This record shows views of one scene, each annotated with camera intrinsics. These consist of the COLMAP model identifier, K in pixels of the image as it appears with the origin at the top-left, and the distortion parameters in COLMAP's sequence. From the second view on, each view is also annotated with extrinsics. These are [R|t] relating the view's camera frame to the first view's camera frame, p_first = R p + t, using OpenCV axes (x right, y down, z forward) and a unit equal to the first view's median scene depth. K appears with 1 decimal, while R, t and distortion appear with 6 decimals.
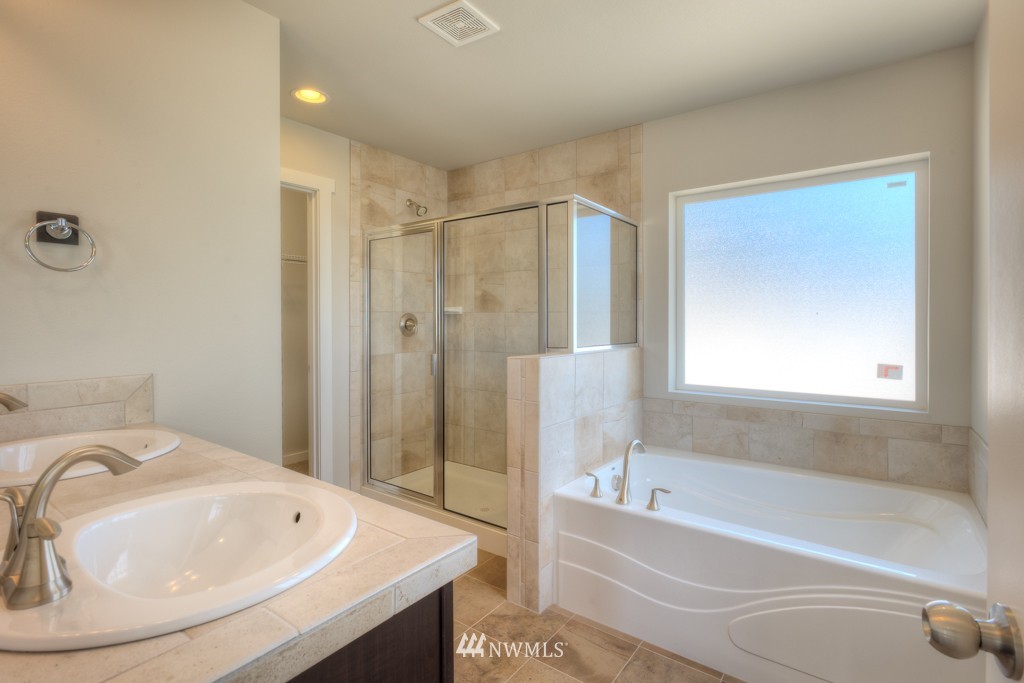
lens RADIAL K [[487.9, 0, 517.6], [0, 487.9, 320.8], [0, 0, 1]] dist [0.001787, 0.002740]
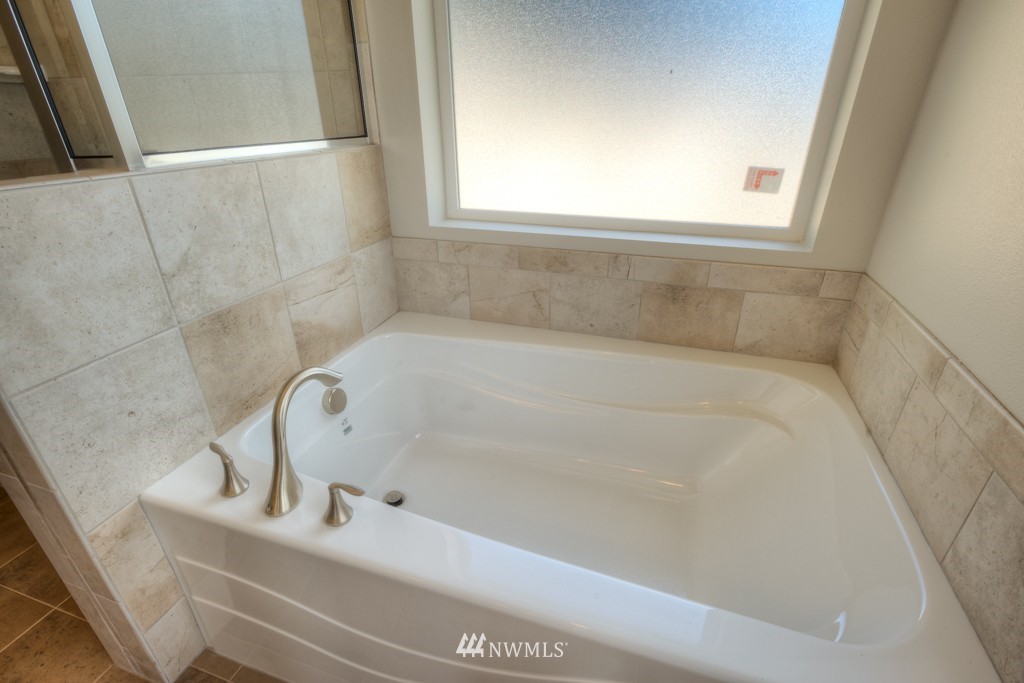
lens RADIAL K [[487.9, 0, 513.6], [0, 487.9, 344.7], [0, 0, 1]] dist [0.001787, 0.002740]
pose [[0.949459, -0.140974, 0.280453, 0.257400], [0.004079, 0.898938, 0.438057, 0.019978], [-0.313864, -0.414773, 0.854080, 0.476581]]
